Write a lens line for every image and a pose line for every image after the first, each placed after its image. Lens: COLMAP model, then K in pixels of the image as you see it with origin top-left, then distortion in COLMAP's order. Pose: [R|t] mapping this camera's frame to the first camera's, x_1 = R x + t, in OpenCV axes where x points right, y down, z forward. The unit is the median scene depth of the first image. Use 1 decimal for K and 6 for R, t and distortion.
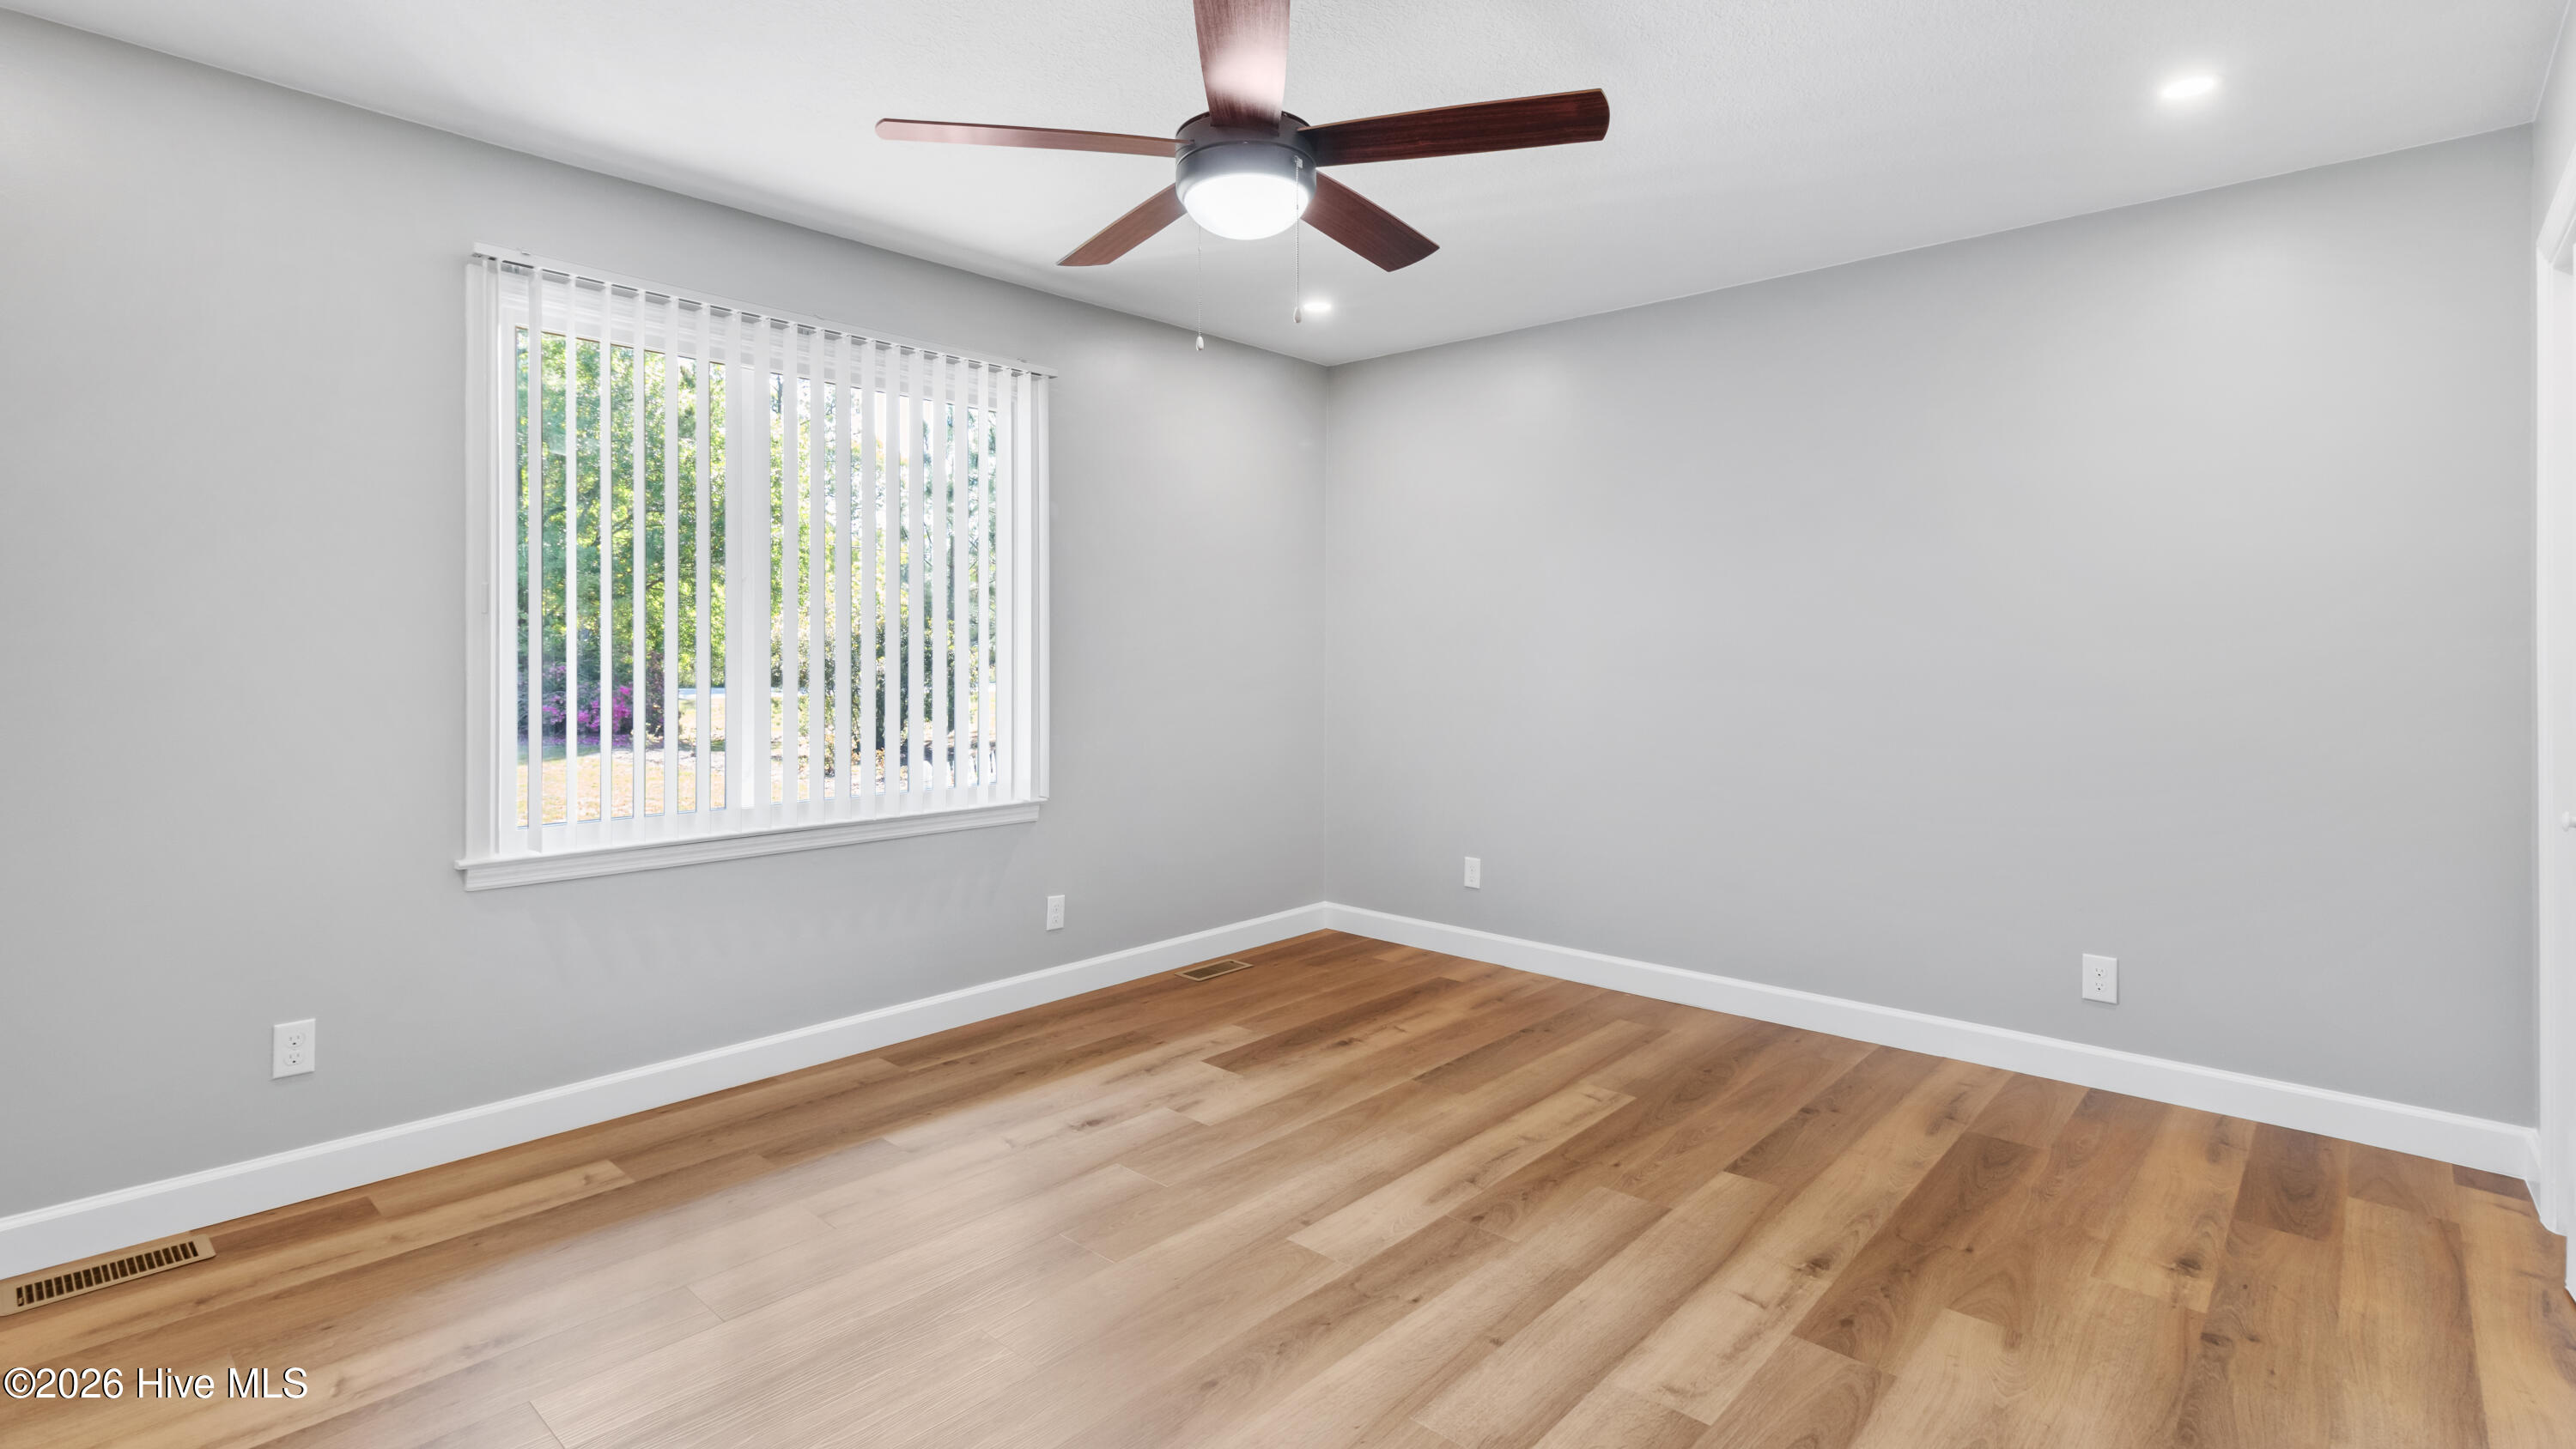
lens RADIAL K [[1198.4, 0, 1295.1], [0, 1198.4, 662.7], [0, 0, 1]] dist [-0.000952, -0.000189]
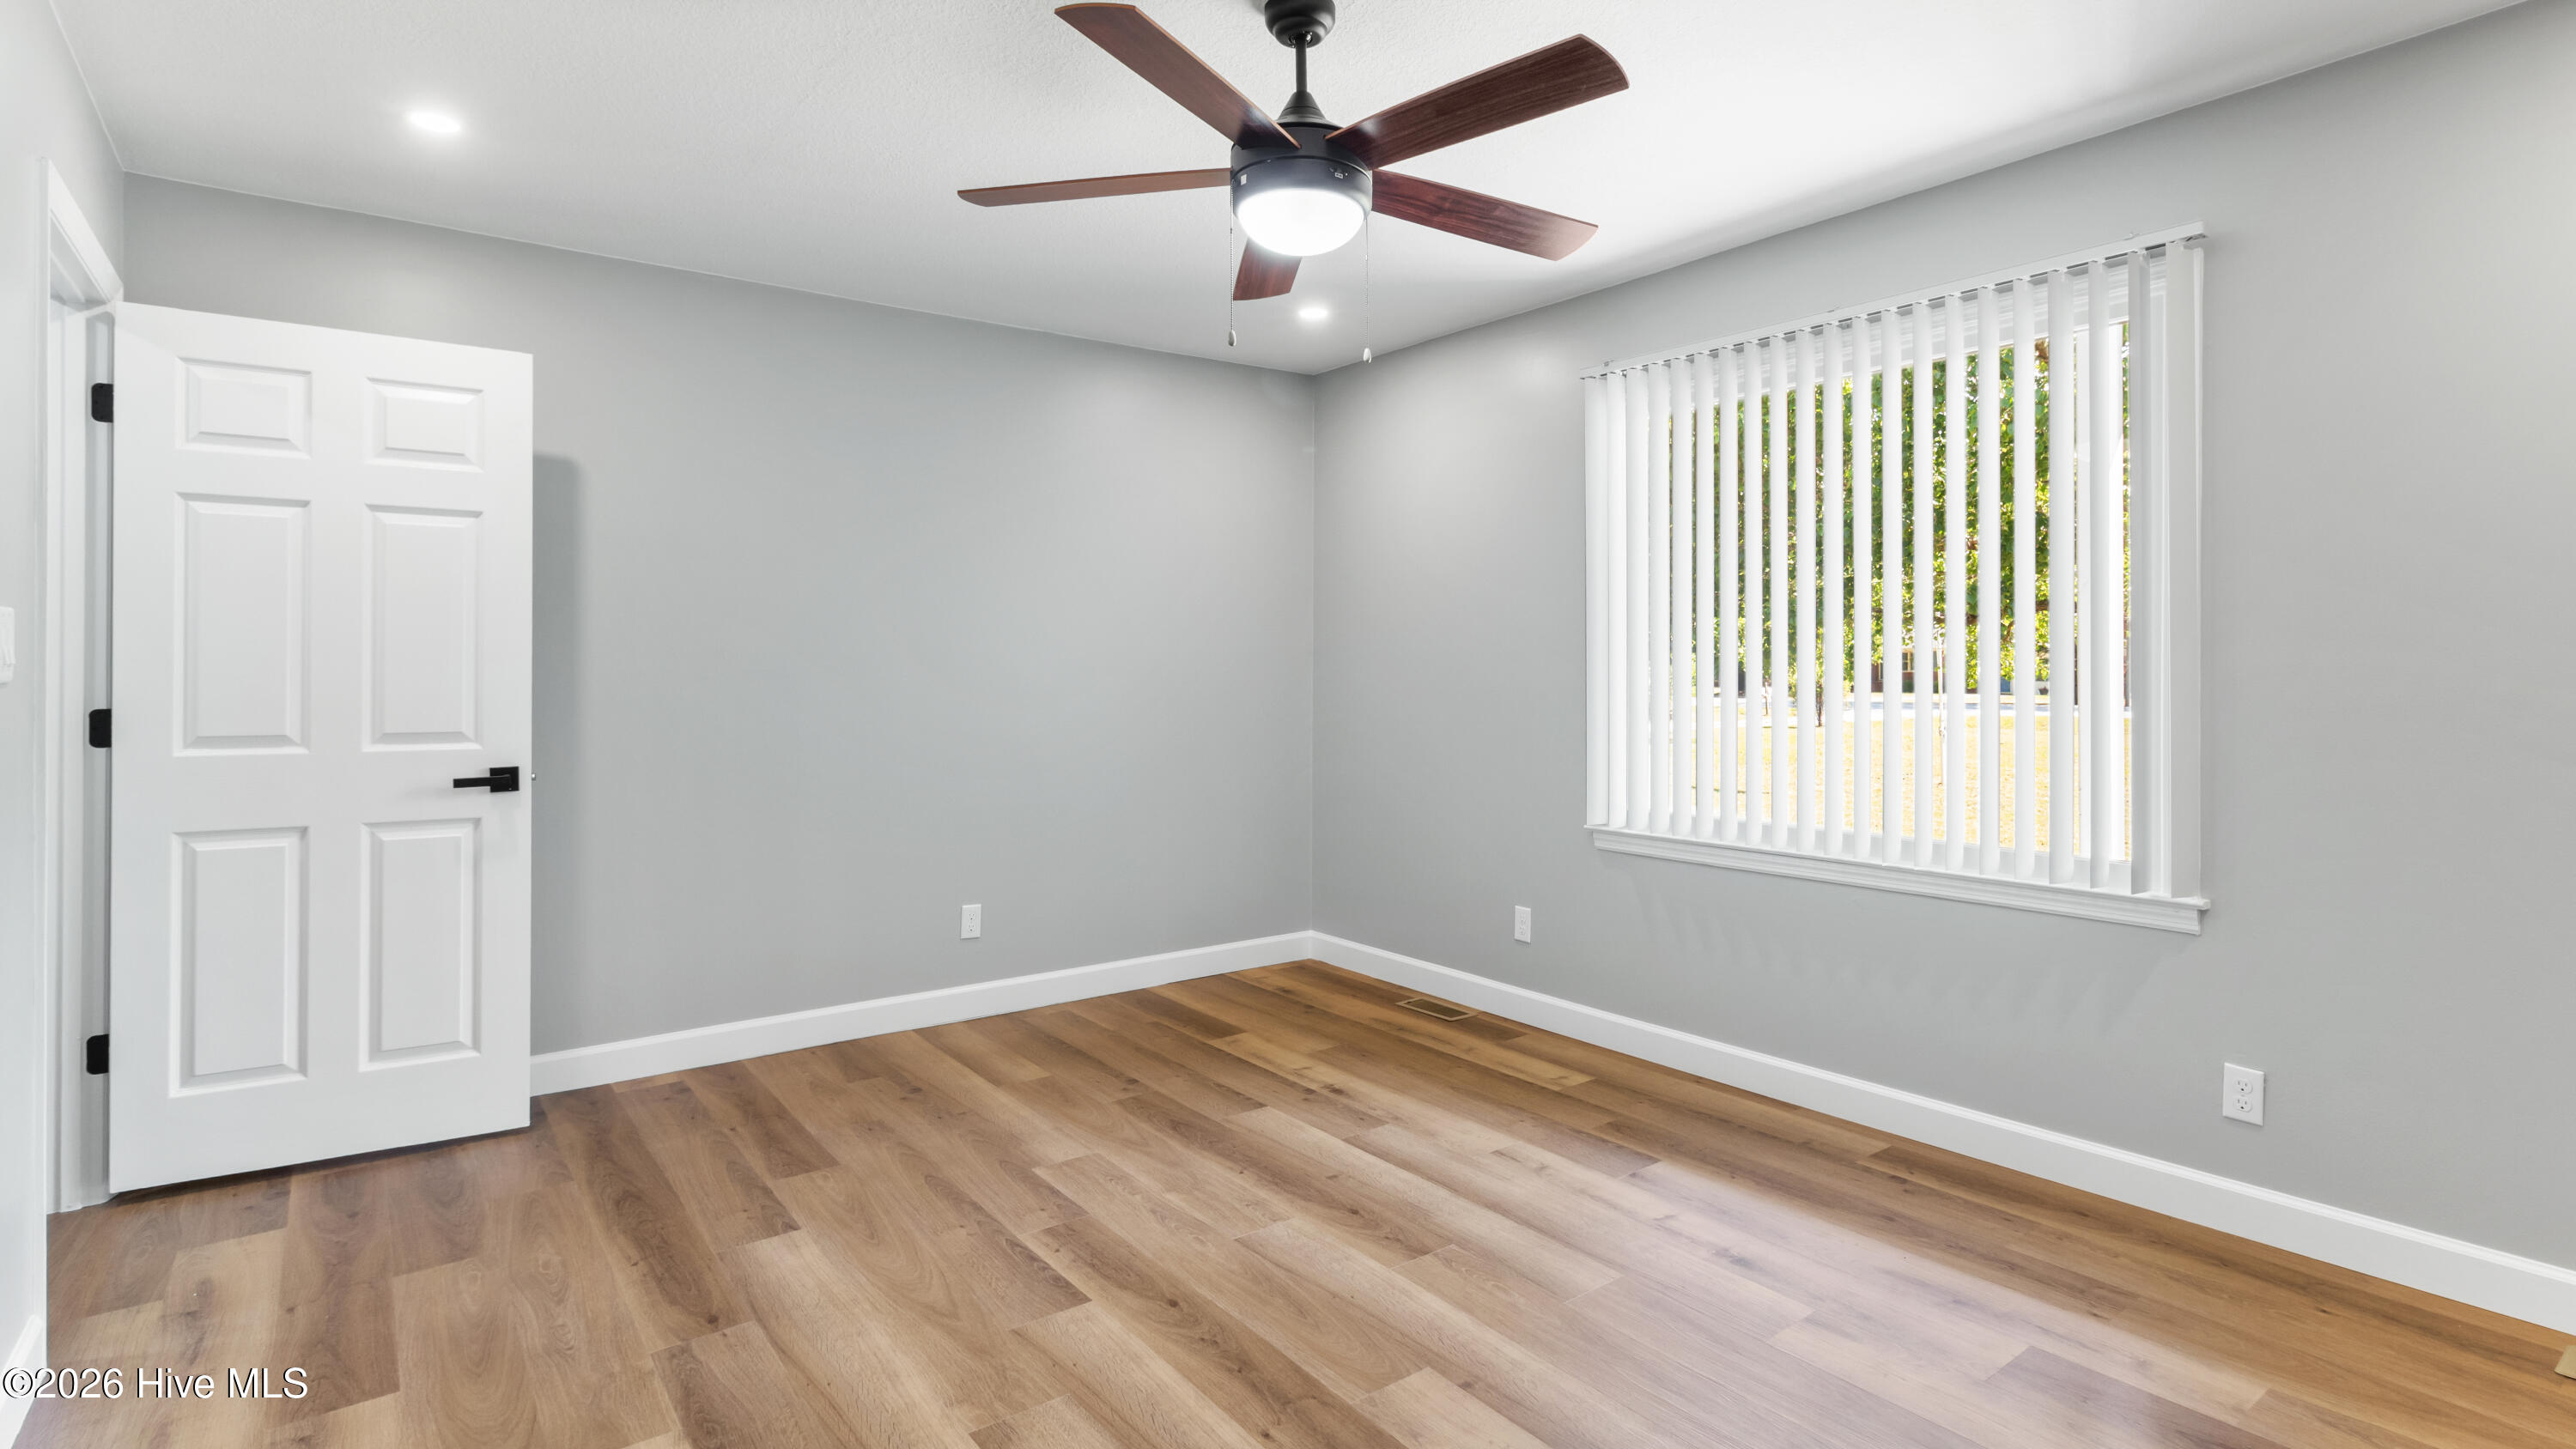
lens RADIAL K [[1242.5, 0, 1291.6], [0, 1242.5, 659.4], [0, 0, 1]] dist [-0.000004, 0.000429]
pose [[-0.190316, -0.008908, -0.981682, 0.888137], [-0.007241, 0.999944, -0.007670, -0.012188], [0.981696, 0.005649, -0.190370, 1.082992]]
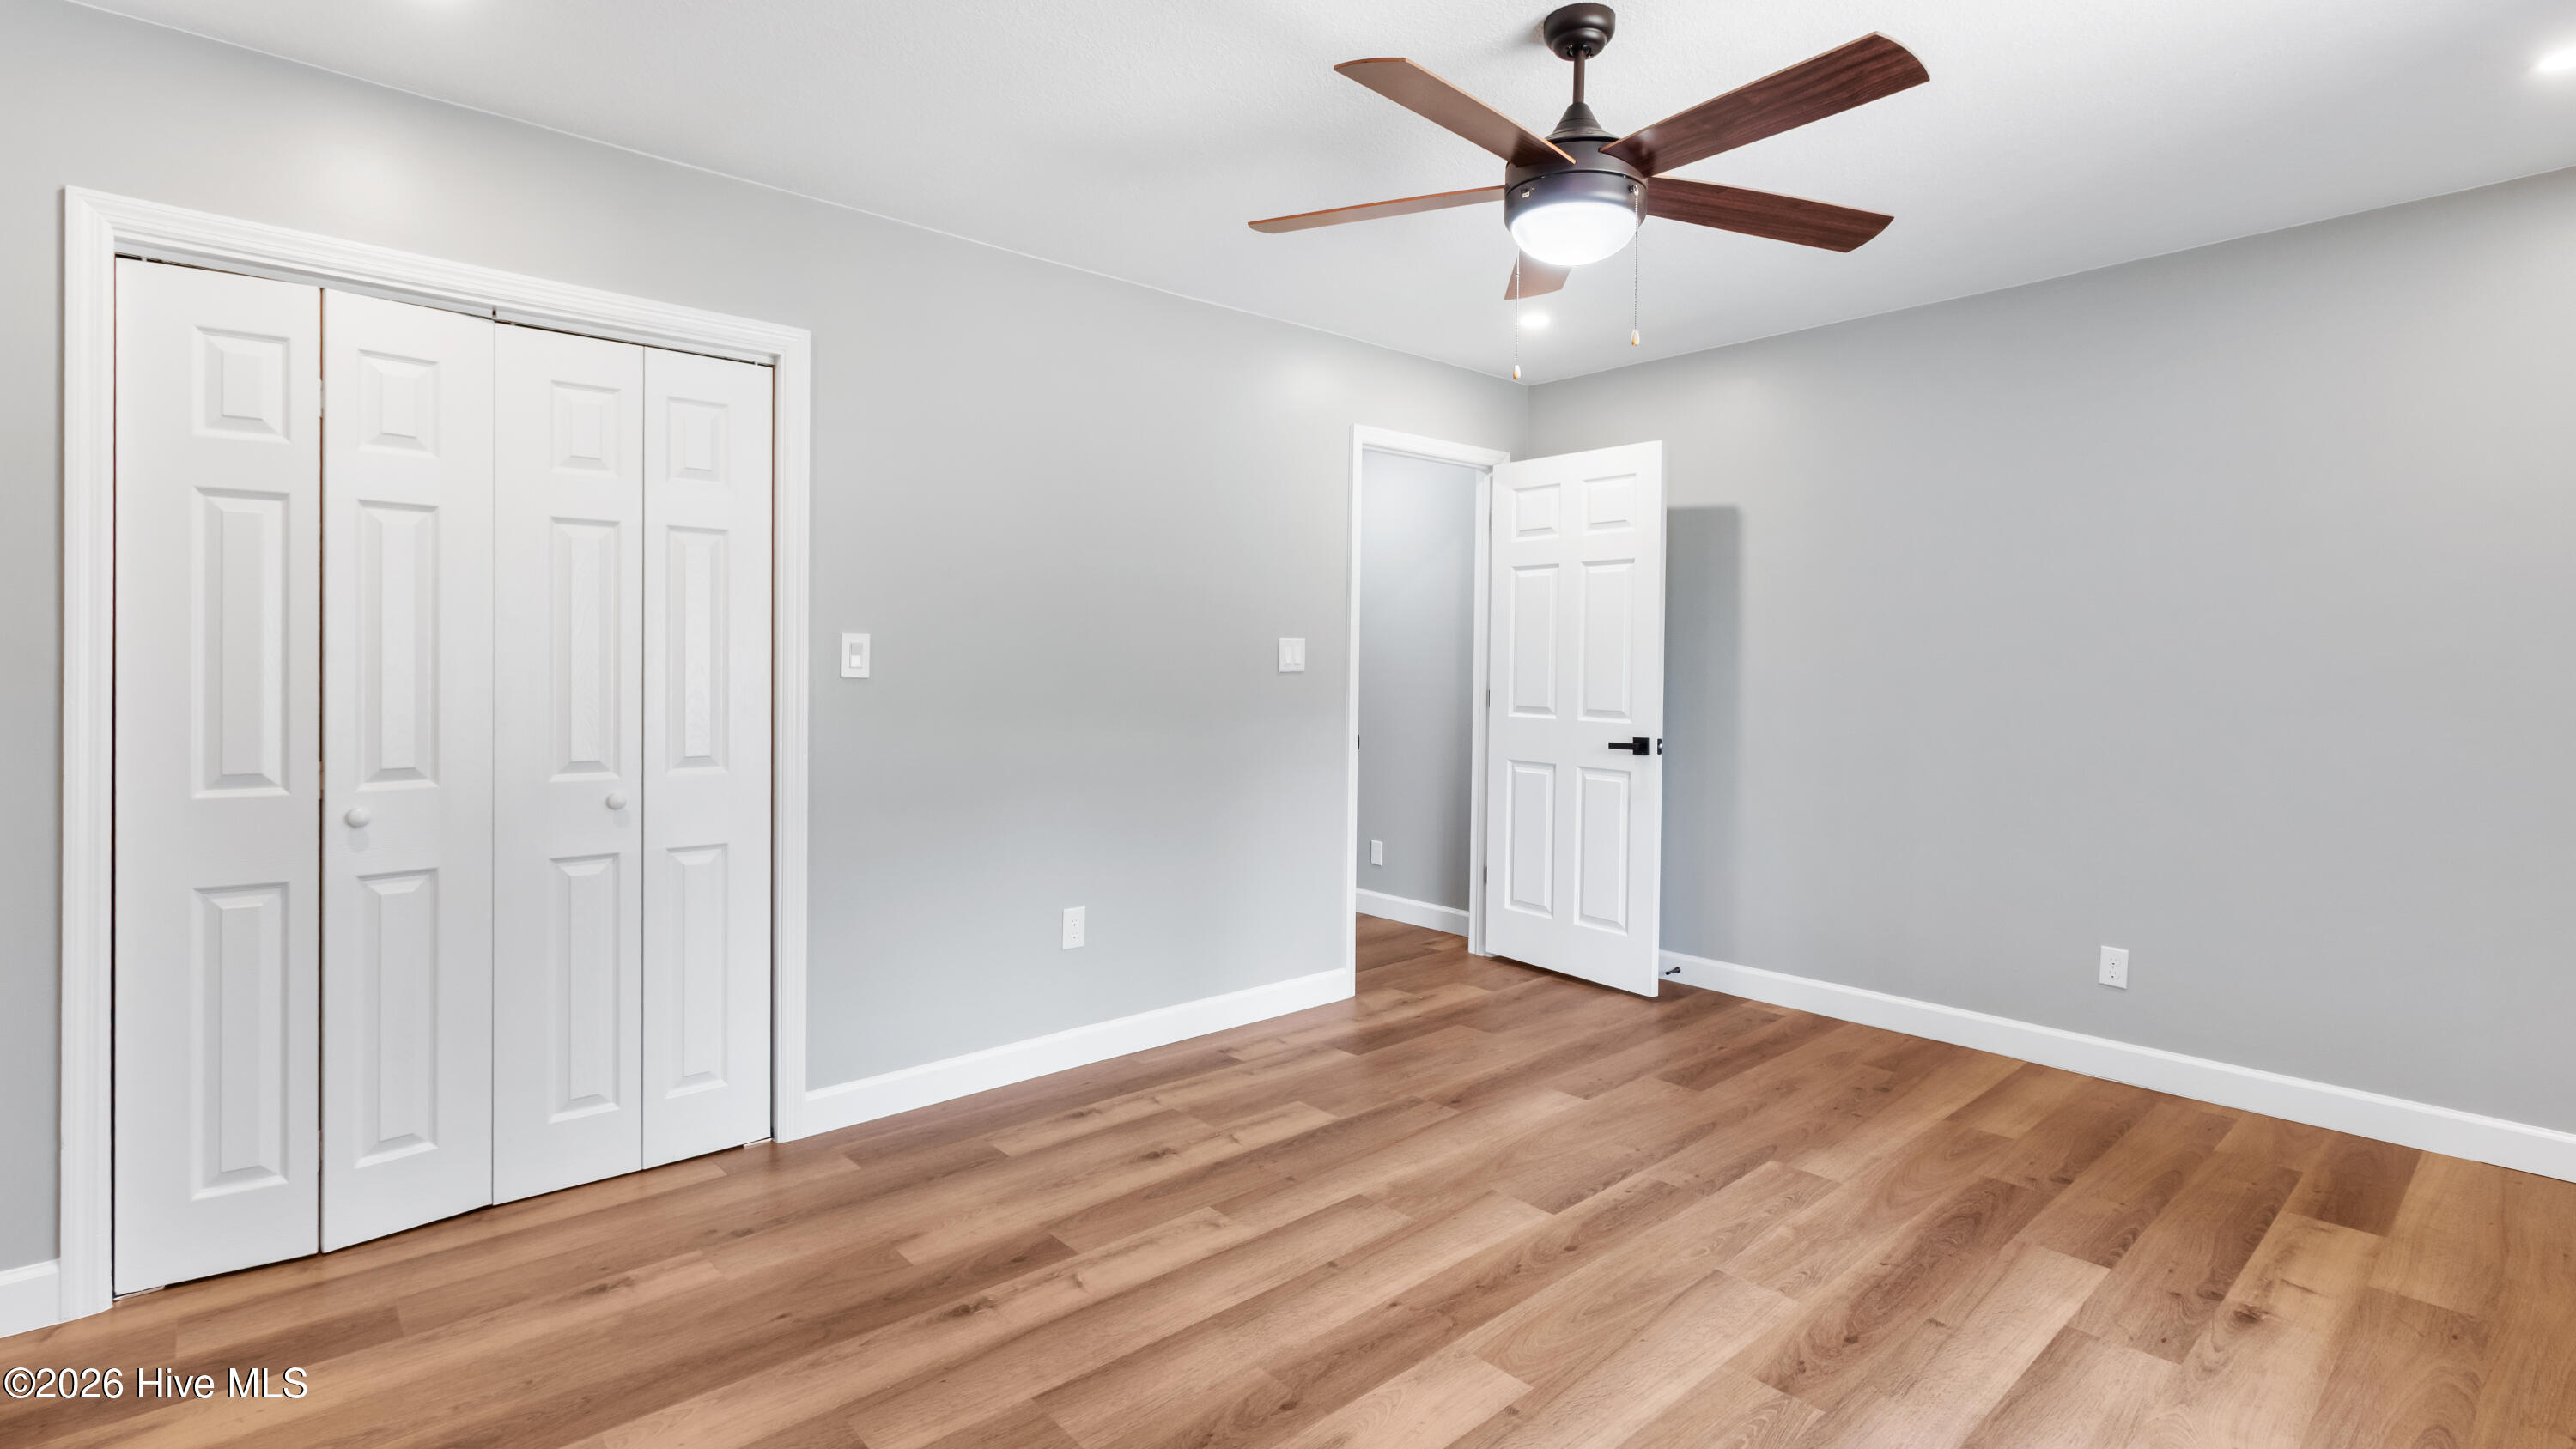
lens RADIAL K [[1198.4, 0, 1295.1], [0, 1198.4, 662.7], [0, 0, 1]] dist [-0.000952, -0.000189]
pose [[-0.994600, -0.007848, 0.103481, 0.075461], [-0.007027, 0.999941, 0.008294, -0.025579], [-0.103540, 0.007522, -0.994597, 1.858603]]
